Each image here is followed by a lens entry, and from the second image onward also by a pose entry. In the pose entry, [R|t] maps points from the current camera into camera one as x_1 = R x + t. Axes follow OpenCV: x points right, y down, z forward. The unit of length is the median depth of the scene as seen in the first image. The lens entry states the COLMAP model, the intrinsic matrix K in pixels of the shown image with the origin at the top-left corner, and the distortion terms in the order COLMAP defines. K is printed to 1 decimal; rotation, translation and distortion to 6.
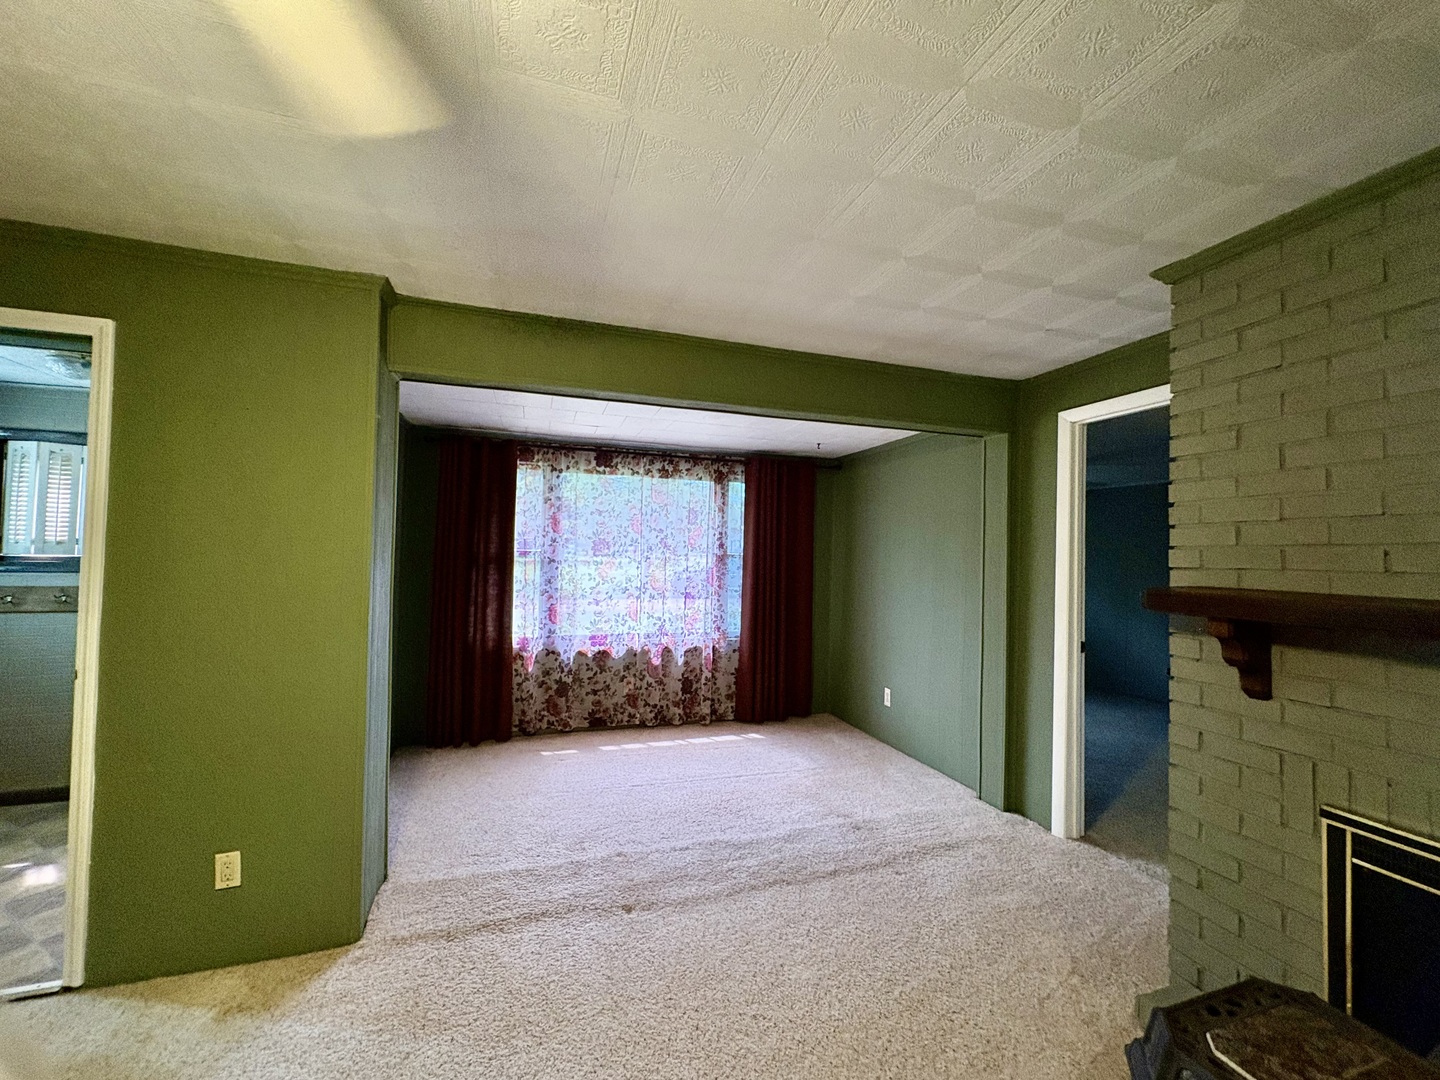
lens RADIAL K [[573.2, 0, 721.7], [0, 573.2, 537.4], [0, 0, 1]] dist [-0.001391, -0.000052]
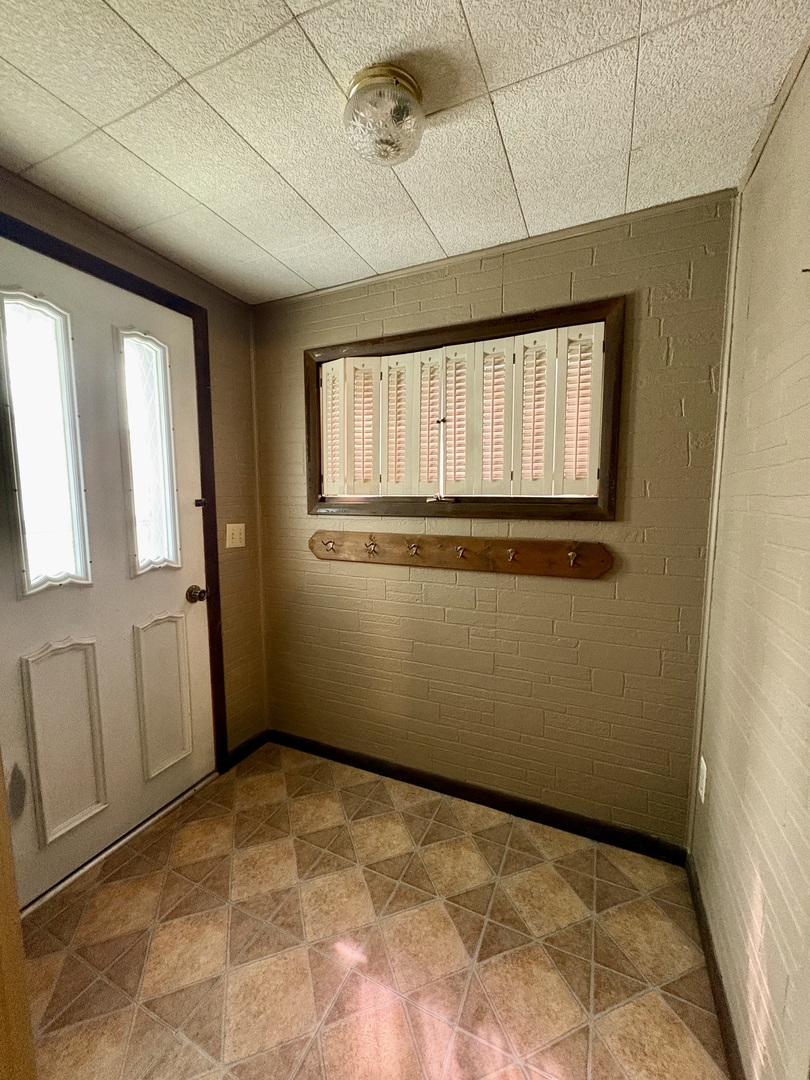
lens RADIAL K [[429.9, 0, 402.5], [0, 429.9, 540.1], [0, 0, 1]] dist [-0.001391, -0.000052]
pose [[0.736223, 0.055341, -0.674473, -0.707015], [0.028665, 0.993206, 0.112782, 0.027338], [0.676132, -0.102367, 0.729635, 0.582861]]
